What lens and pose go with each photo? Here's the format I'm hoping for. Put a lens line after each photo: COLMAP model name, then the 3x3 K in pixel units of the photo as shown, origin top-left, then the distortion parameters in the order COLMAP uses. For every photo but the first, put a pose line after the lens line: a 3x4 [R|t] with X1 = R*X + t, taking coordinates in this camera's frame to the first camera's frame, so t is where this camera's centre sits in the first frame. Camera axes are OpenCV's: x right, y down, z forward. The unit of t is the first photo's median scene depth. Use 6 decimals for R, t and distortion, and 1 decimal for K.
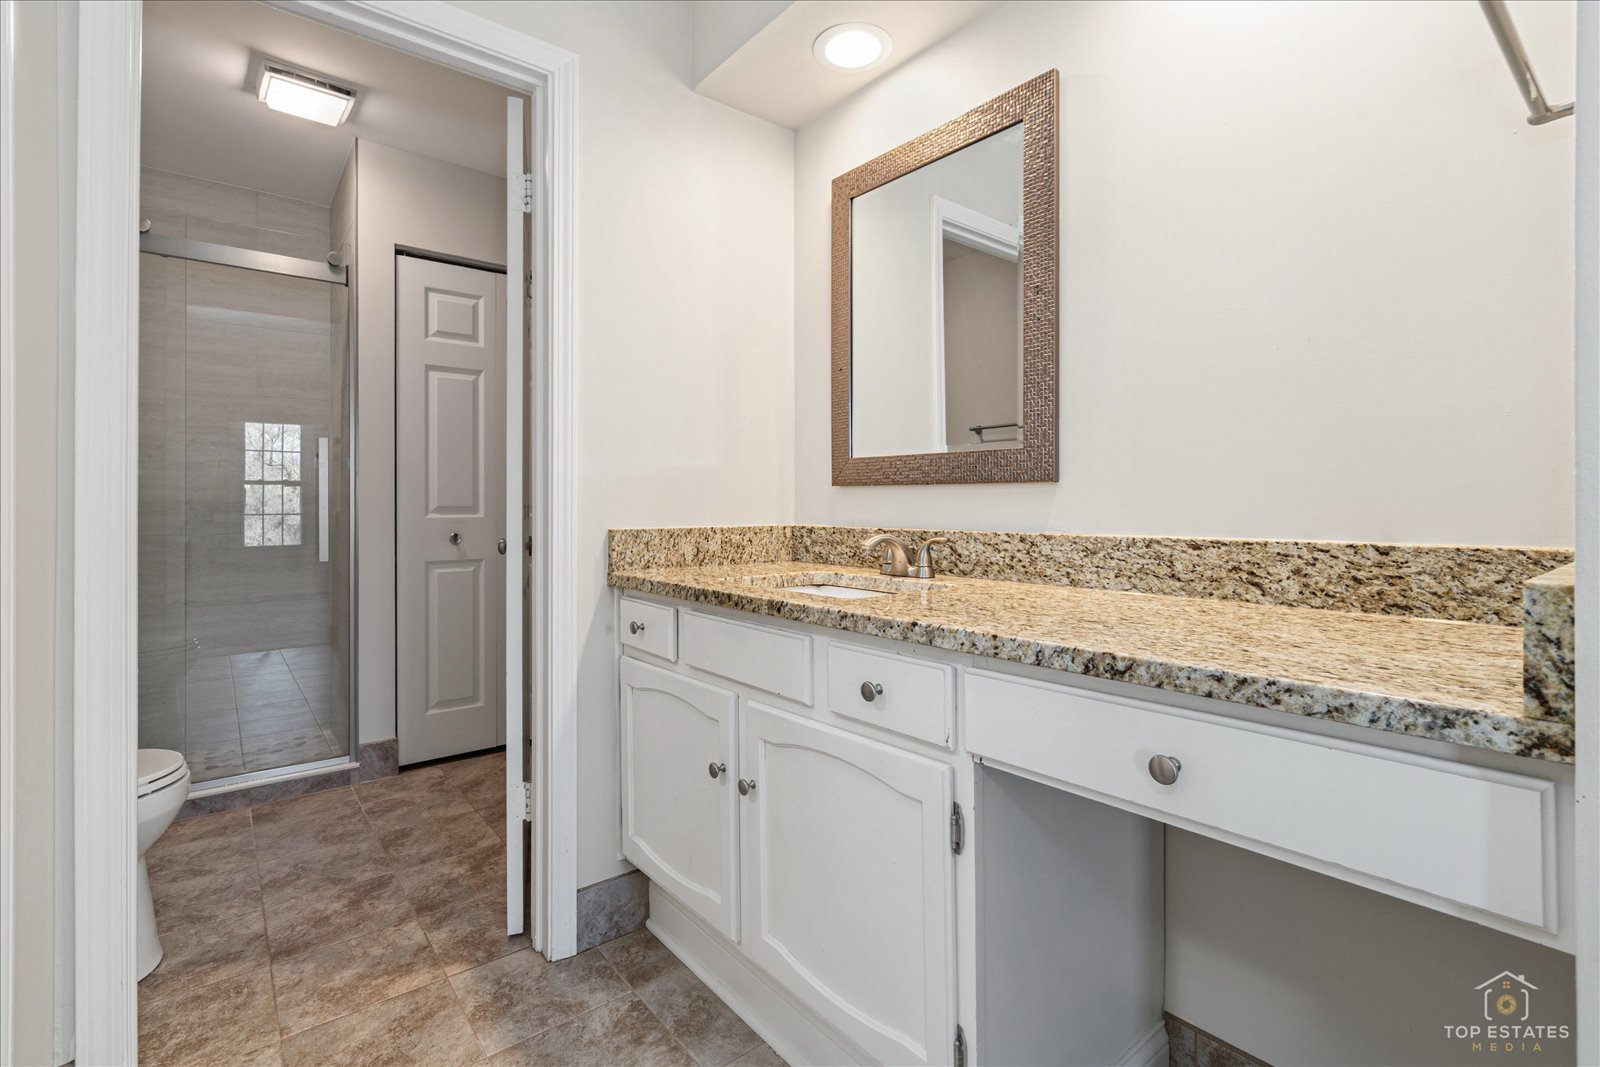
lens RADIAL K [[732.8, 0, 809.8], [0, 732.8, 502.7], [0, 0, 1]] dist [-0.008545, 0.003534]
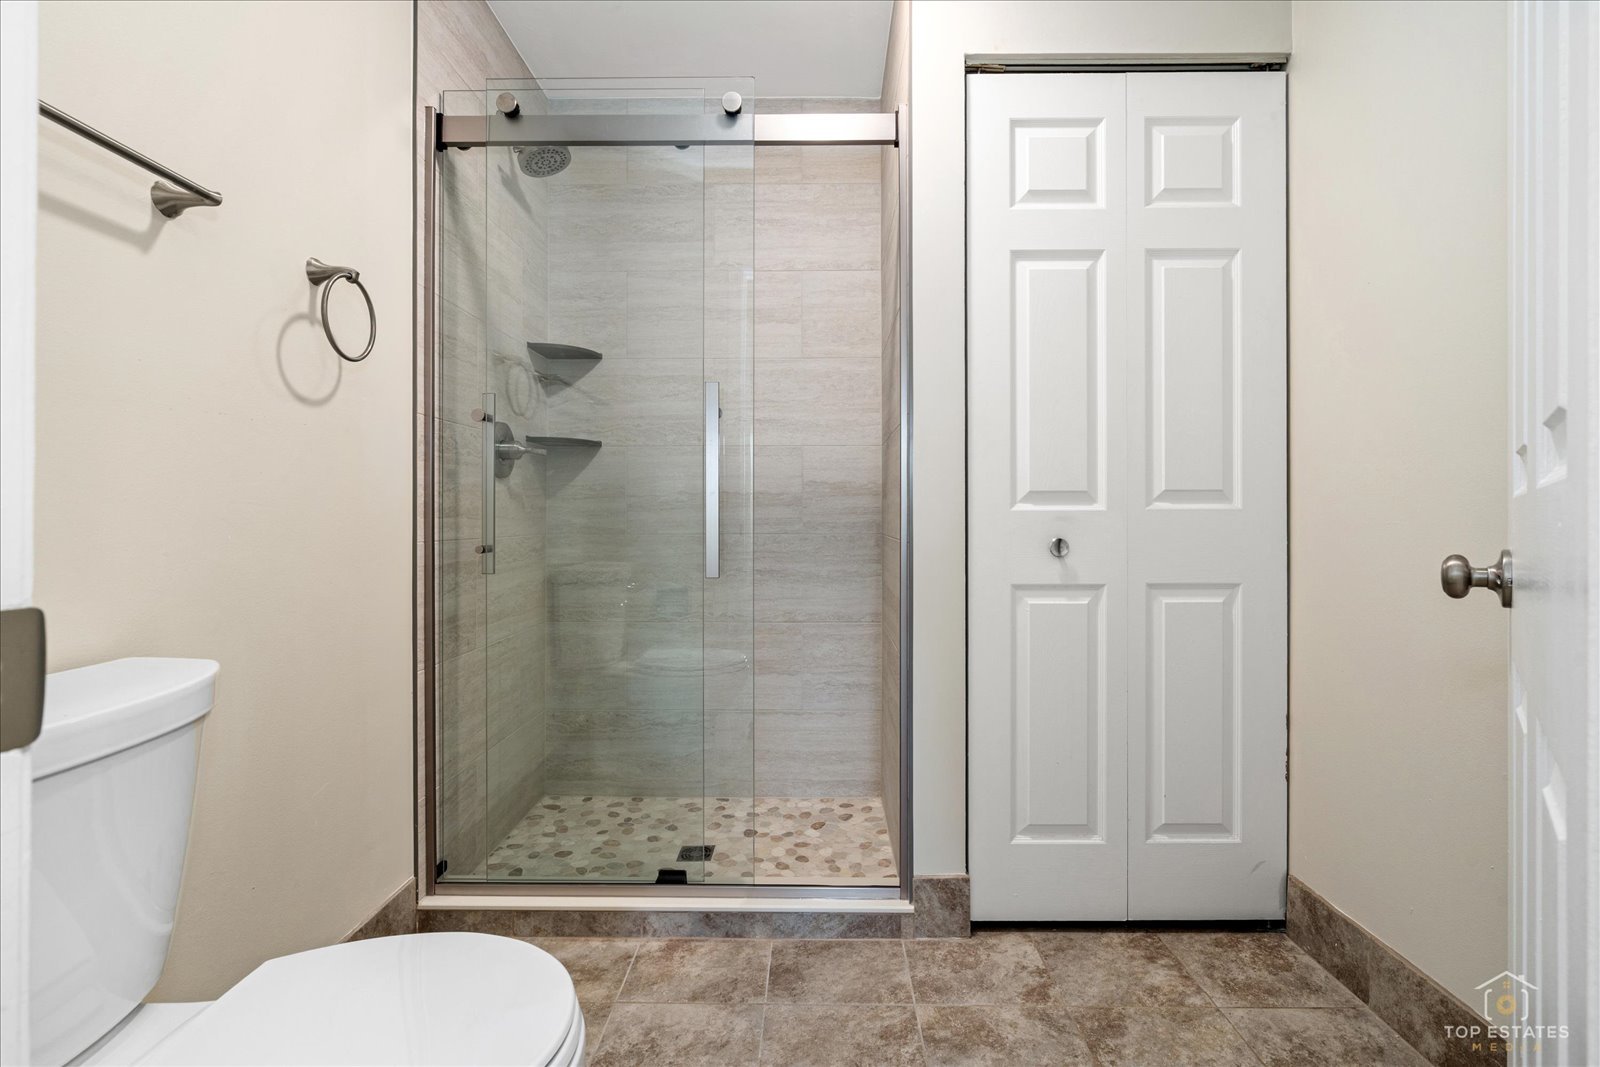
lens RADIAL K [[732.8, 0, 800.5], [0, 732.8, 520.6], [0, 0, 1]] dist [-0.008545, 0.003534]
pose [[0.758434, 0.003623, -0.651740, -0.287334], [0.001615, 0.999971, 0.007439, 0.025831], [0.651748, -0.006695, 0.758406, 0.469742]]
